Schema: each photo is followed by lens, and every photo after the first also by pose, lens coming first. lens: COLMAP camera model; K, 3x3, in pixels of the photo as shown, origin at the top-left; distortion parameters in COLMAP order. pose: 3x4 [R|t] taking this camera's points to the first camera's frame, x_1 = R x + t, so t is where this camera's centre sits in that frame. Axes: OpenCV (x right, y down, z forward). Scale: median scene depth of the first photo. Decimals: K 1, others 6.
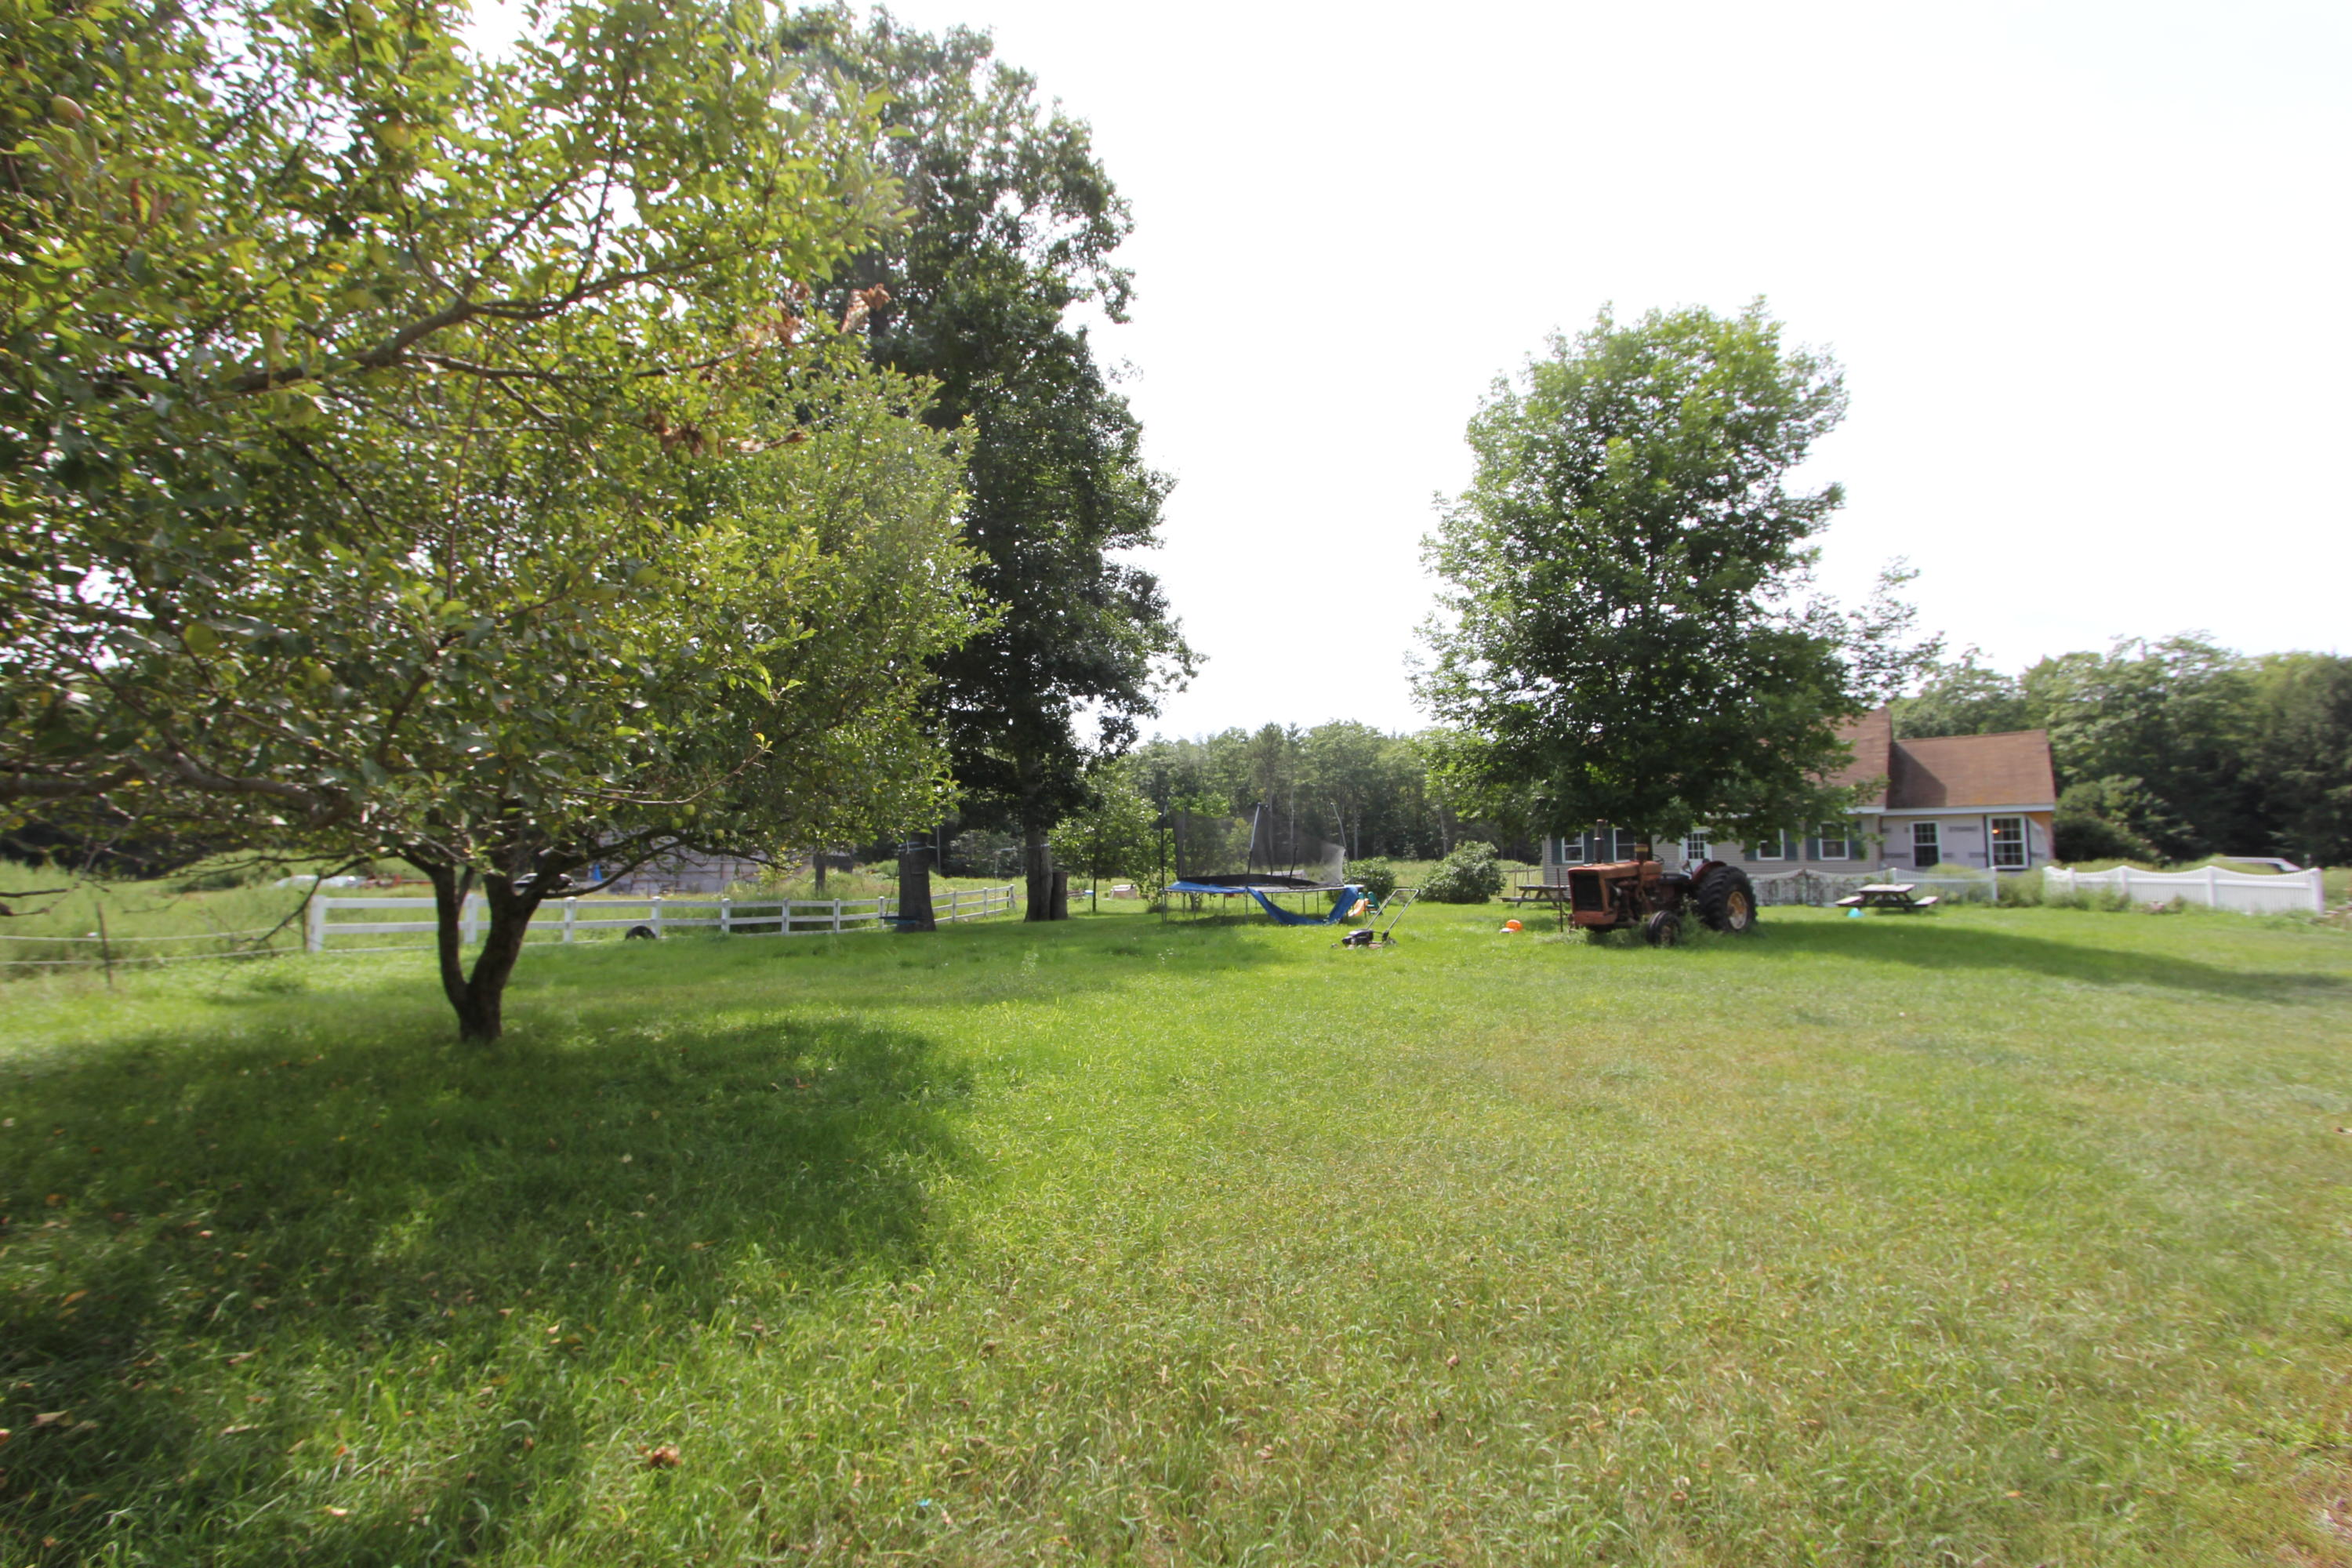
lens RADIAL K [[1091.3, 0, 1164.4], [0, 1091.3, 789.6], [0, 0, 1]] dist [-0.017411, 0.003069]
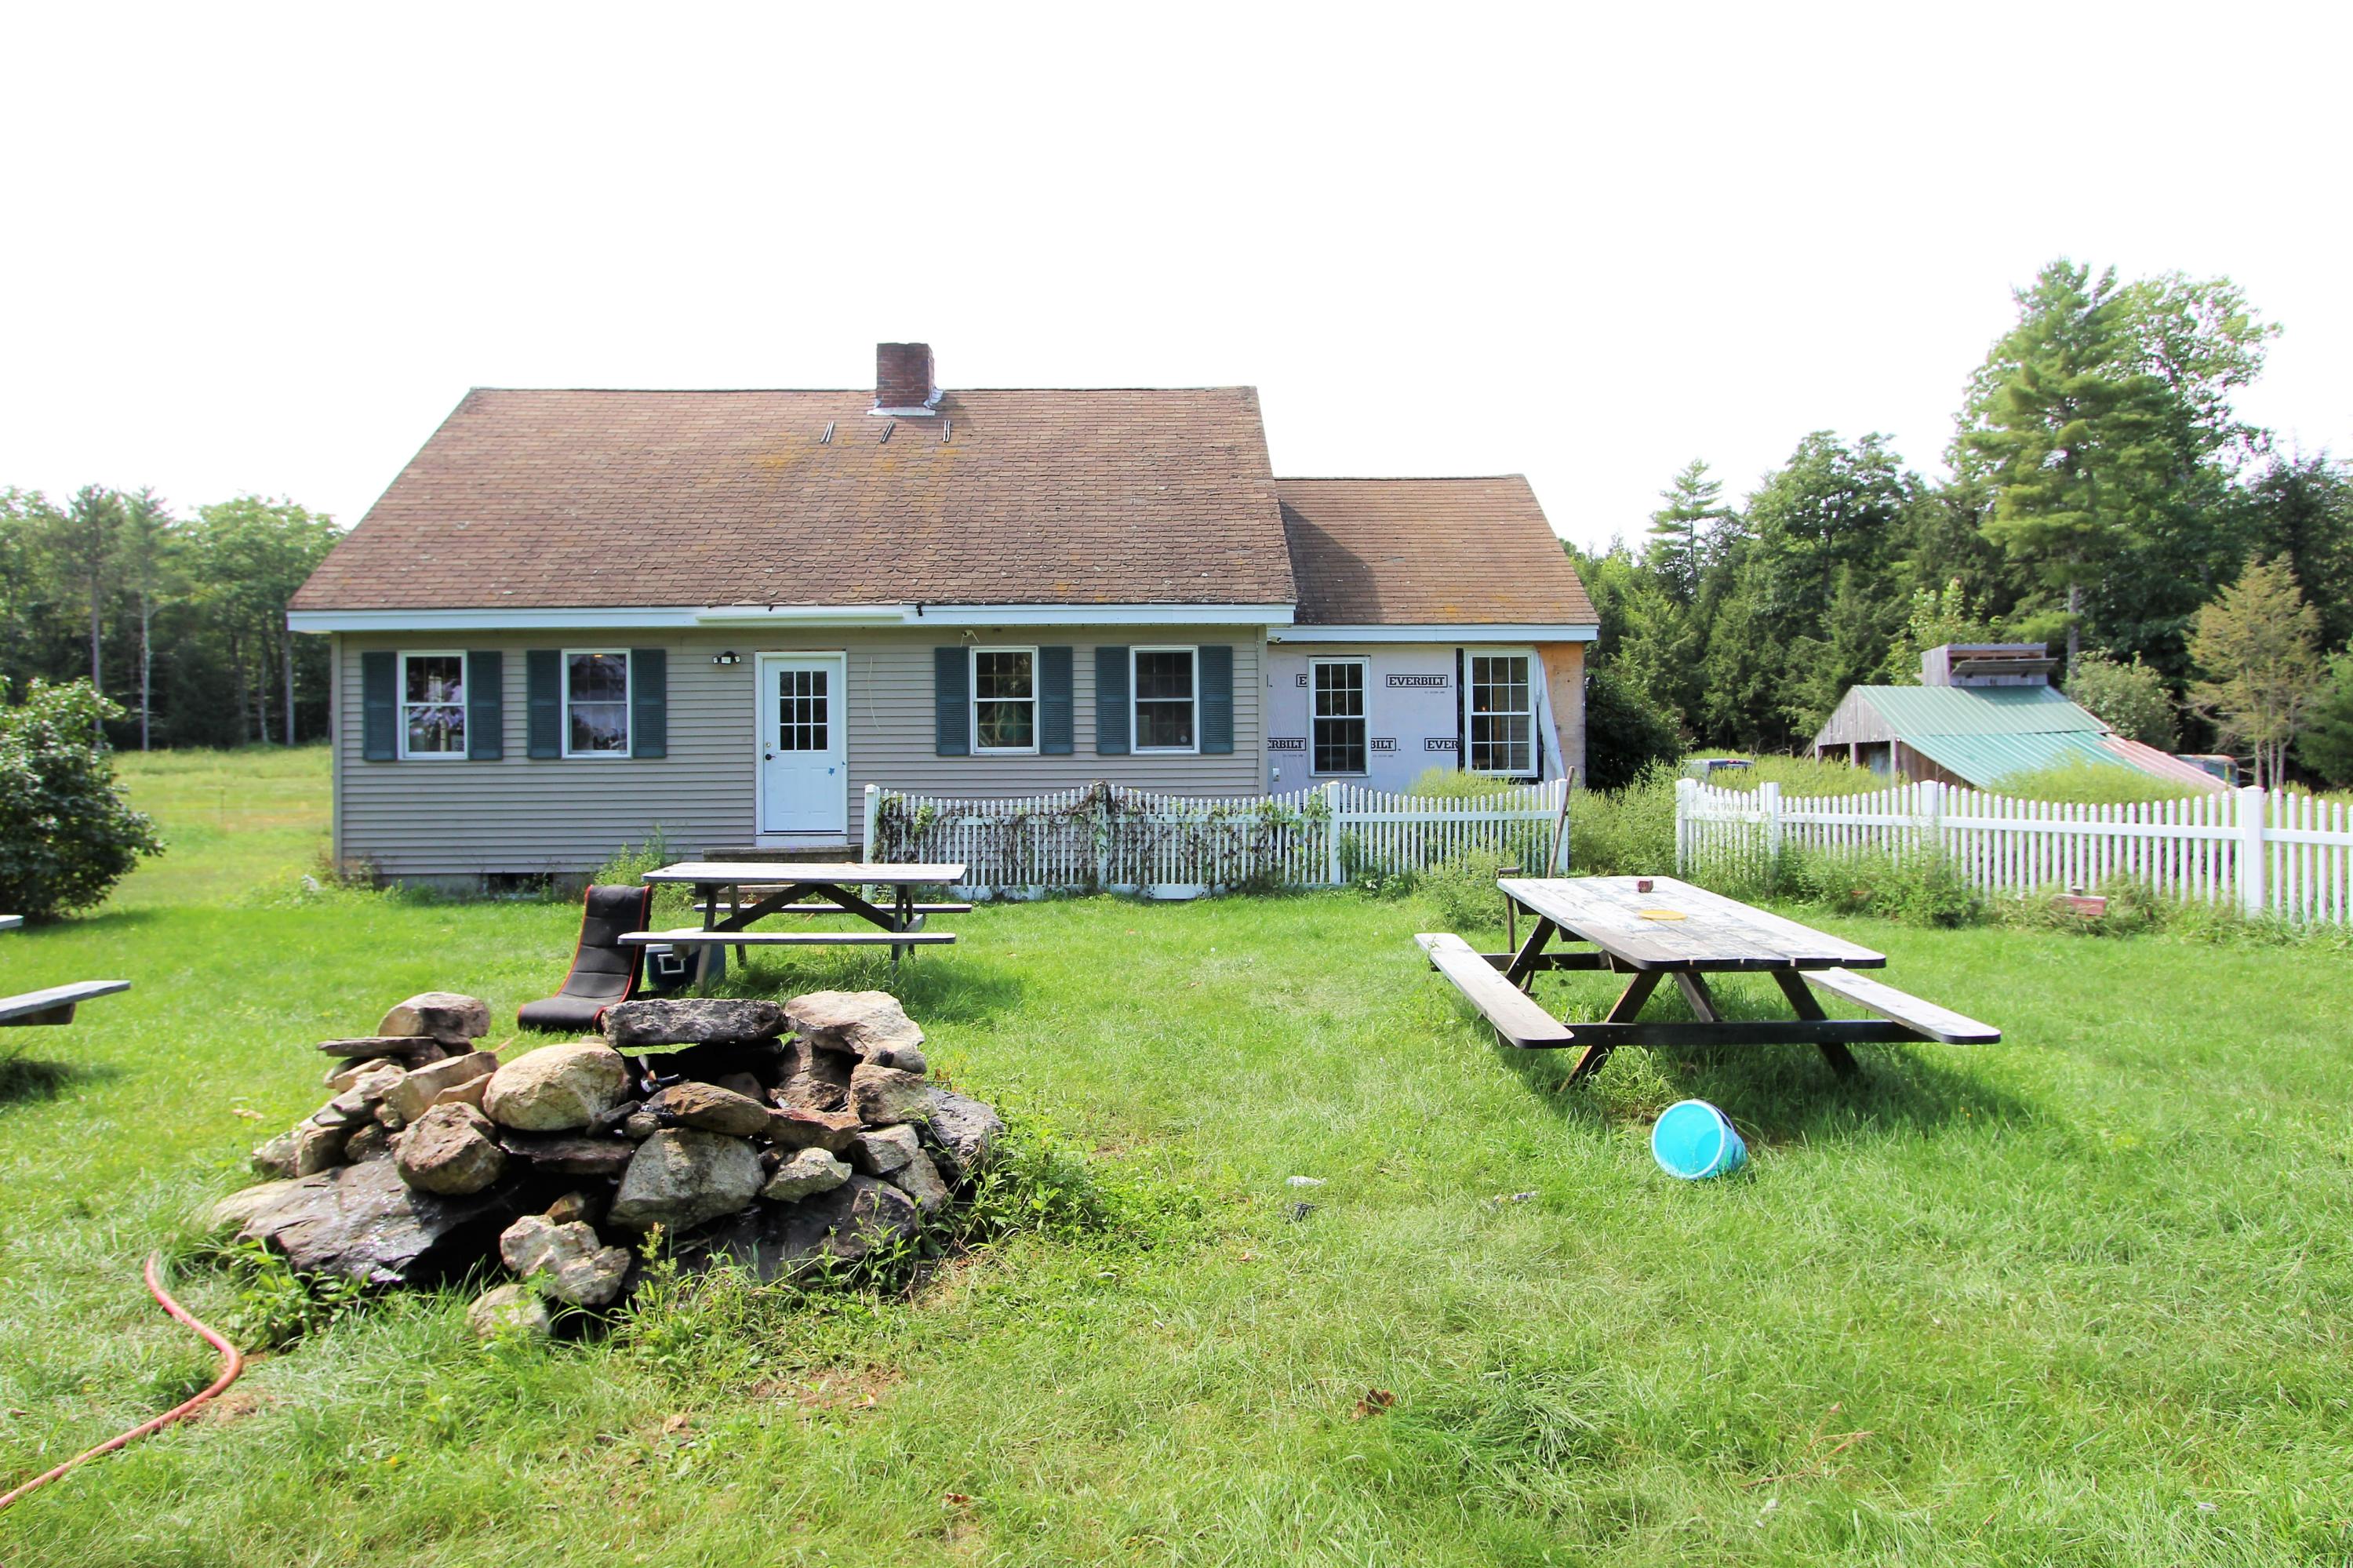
lens RADIAL K [[1408.5, 0, 1176.5], [0, 1408.5, 784.0], [0, 0, 1]] dist [-0.000240, 0.000446]
pose [[0.758172, -0.009497, 0.651986, 0.315581], [-0.052817, 0.995714, 0.075923, 0.038734], [-0.649912, -0.091998, 0.754421, 0.638700]]
